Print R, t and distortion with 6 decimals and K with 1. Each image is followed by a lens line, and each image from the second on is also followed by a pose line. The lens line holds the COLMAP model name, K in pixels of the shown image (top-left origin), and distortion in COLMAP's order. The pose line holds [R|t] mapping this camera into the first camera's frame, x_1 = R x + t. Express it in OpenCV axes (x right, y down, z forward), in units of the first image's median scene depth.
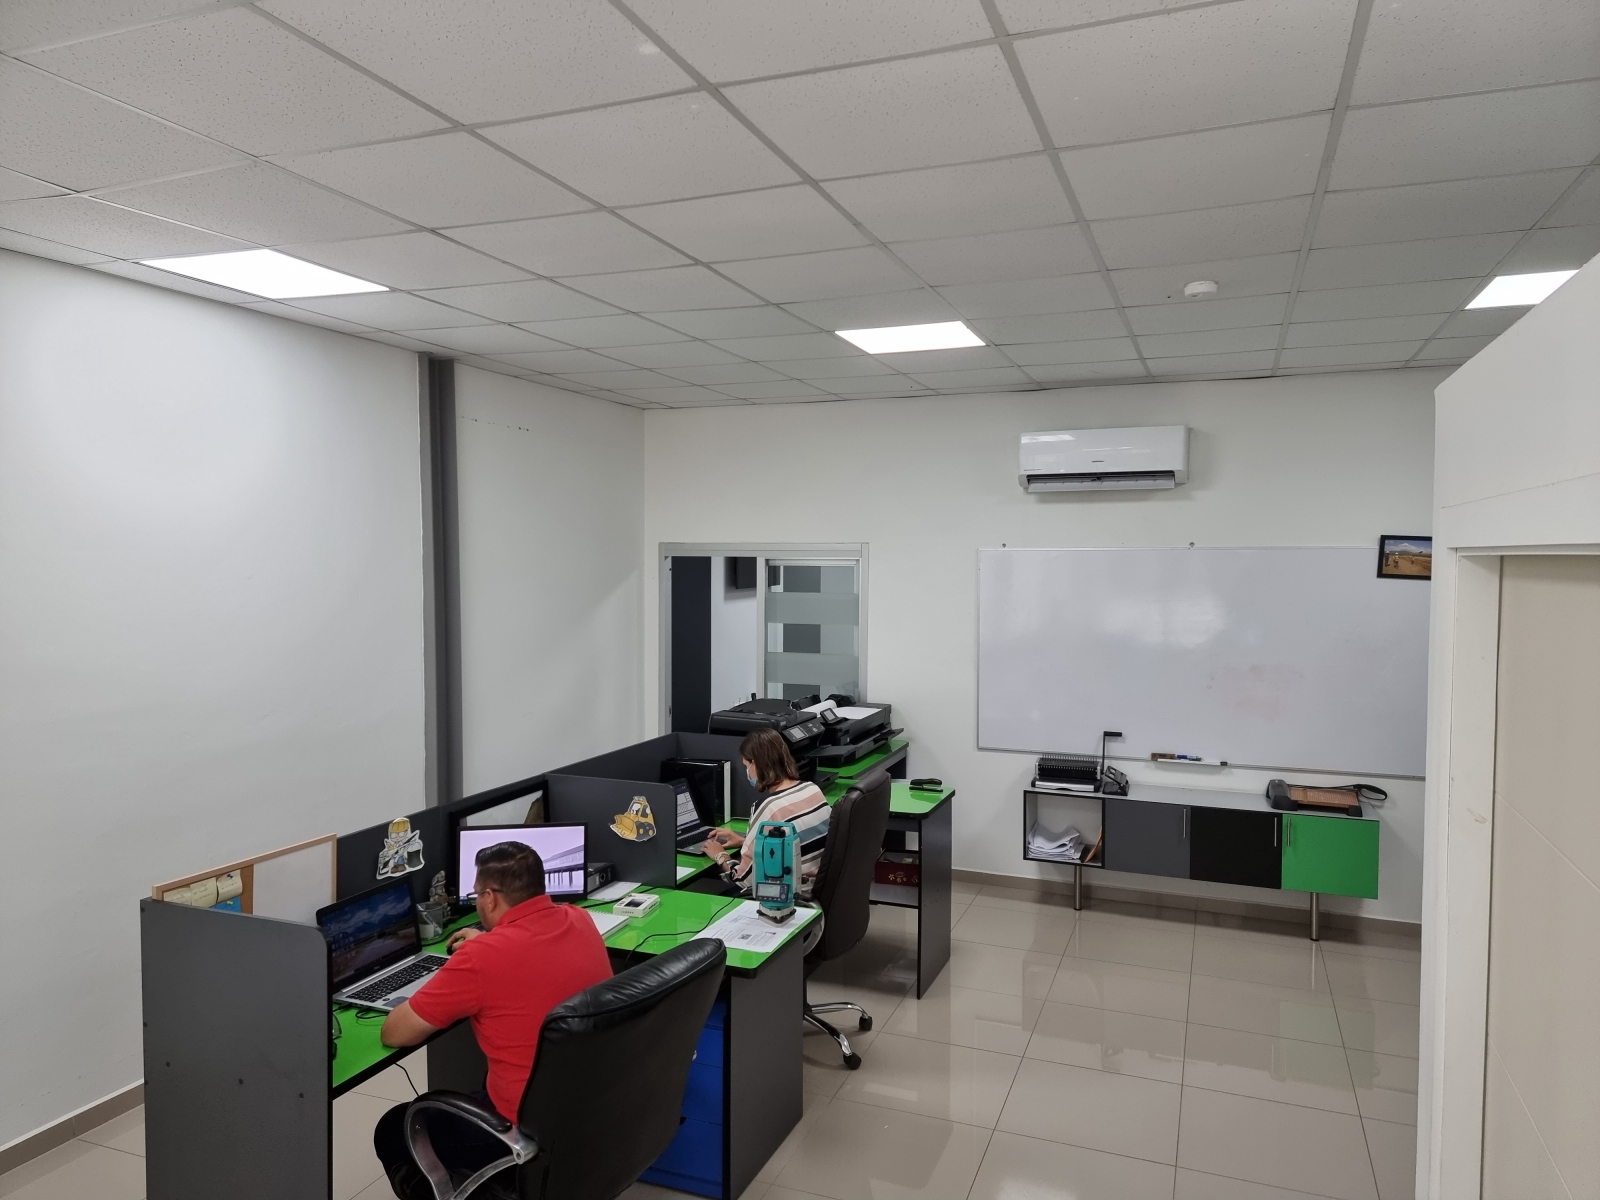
lens RADIAL K [[1105.3, 0, 792.5], [0, 1105.3, 604.8], [0, 0, 1]] dist [0.091528, -0.081398]
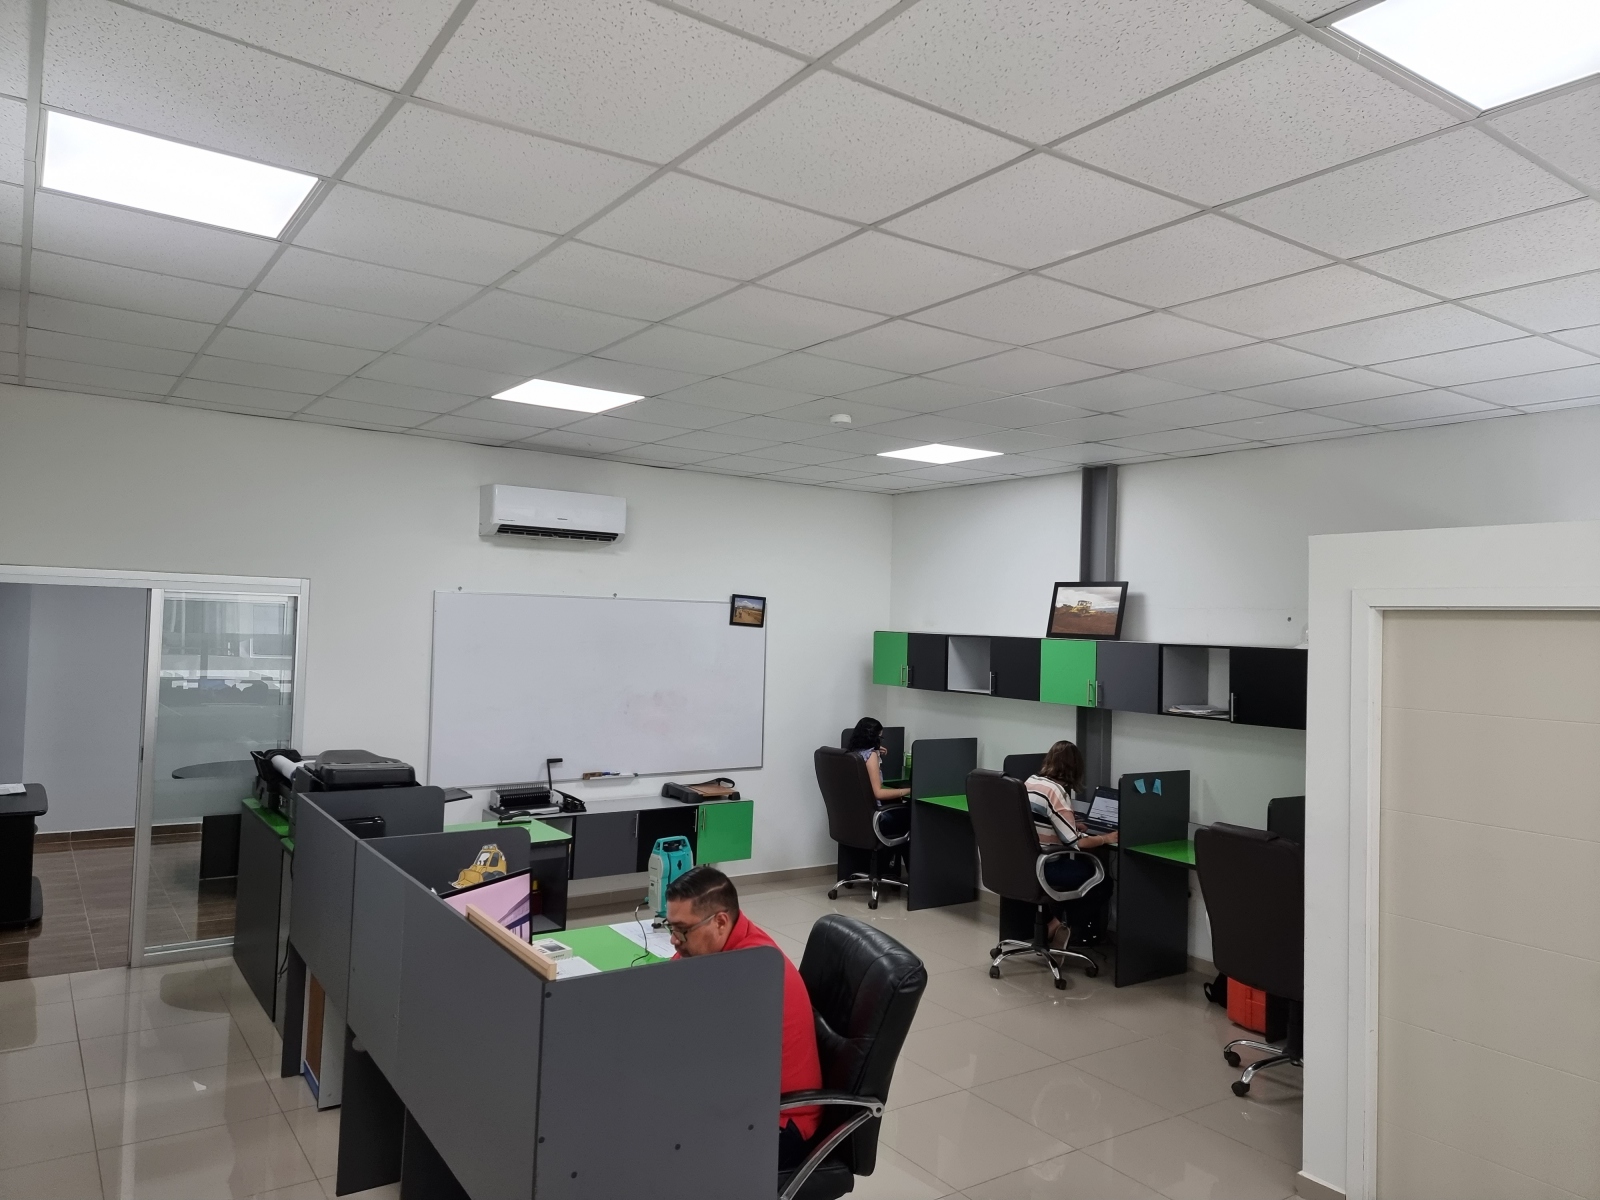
lens RADIAL K [[1104.6, 0, 800.0], [0, 1104.6, 600.0], [0, 0, 1]] dist [0.091273, -0.078630]
pose [[0.547815, 0.034091, 0.835905, -0.558333], [0.009818, 0.998839, -0.047170, 0.010097], [-0.836542, 0.034047, 0.546844, 0.186521]]
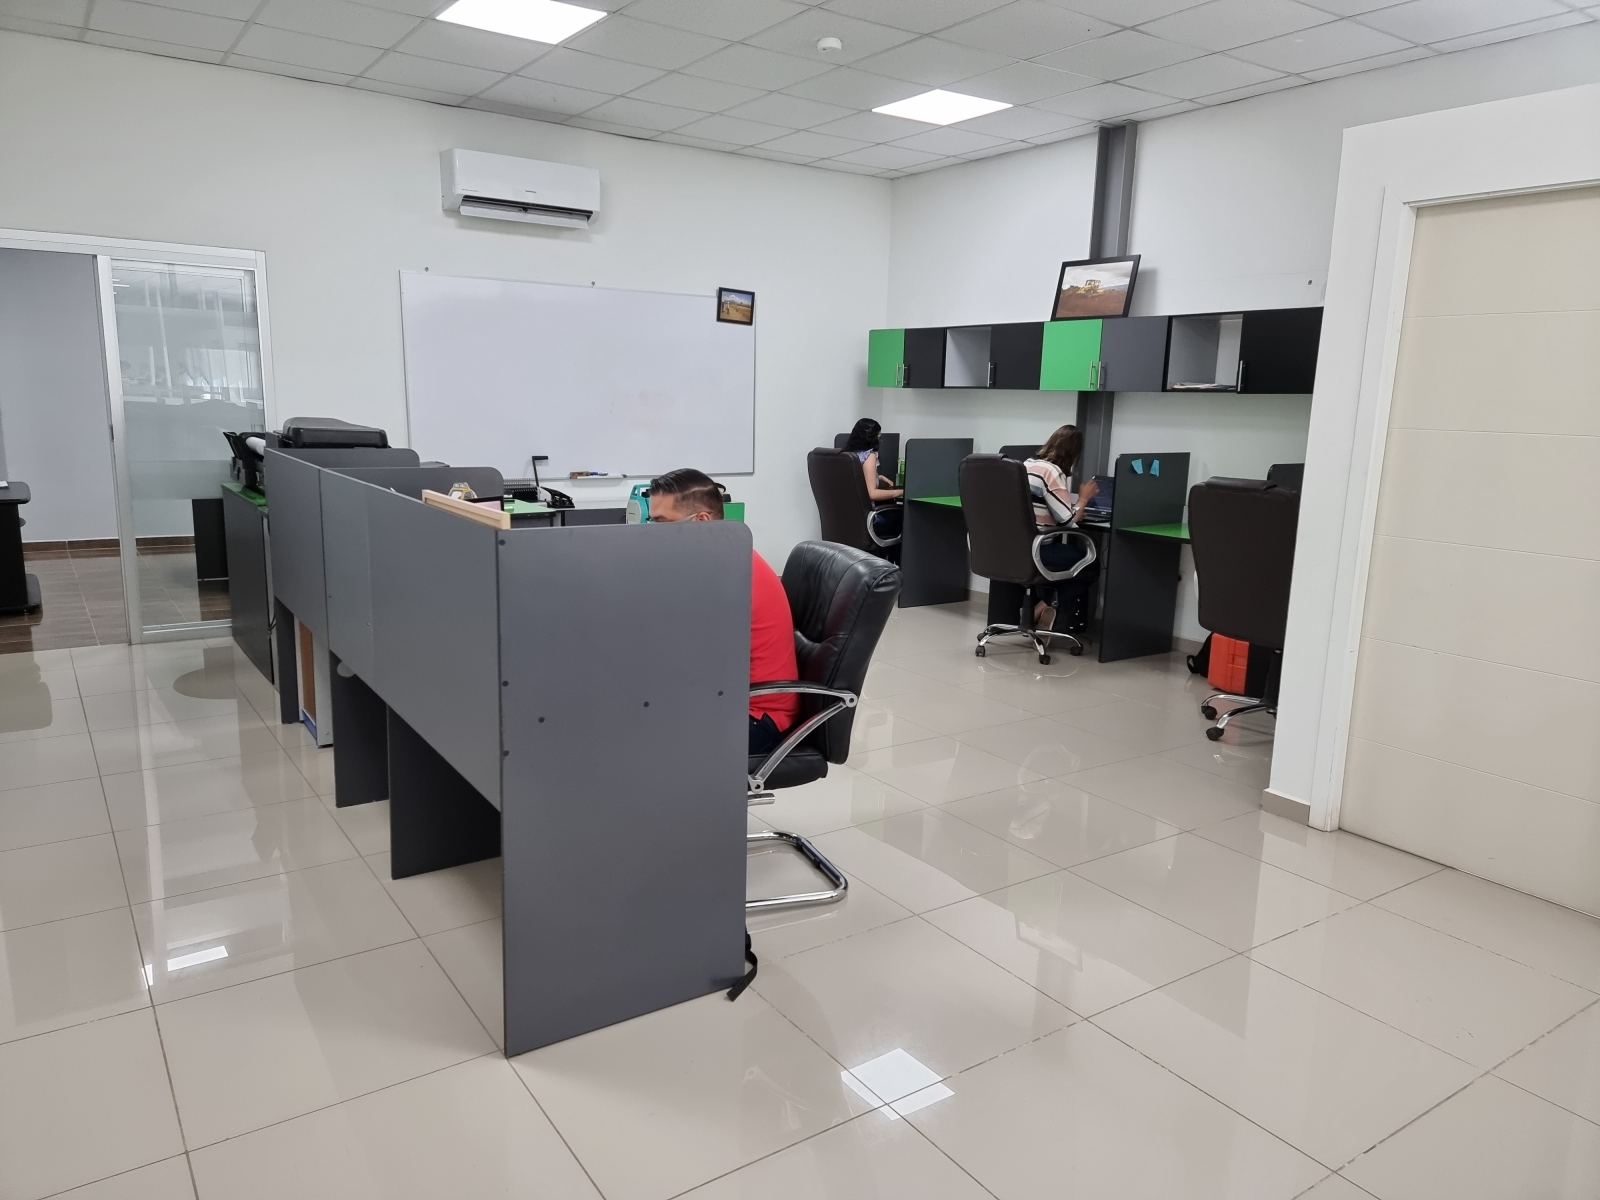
lens RADIAL K [[1105.3, 0, 792.5], [0, 1105.3, 604.8], [0, 0, 1]] dist [0.091528, -0.081398]
pose [[0.555466, -0.146572, 0.818520, -0.531105], [0.015489, 0.985996, 0.166050, 0.086458], [-0.831395, -0.079557, 0.549957, 0.189463]]
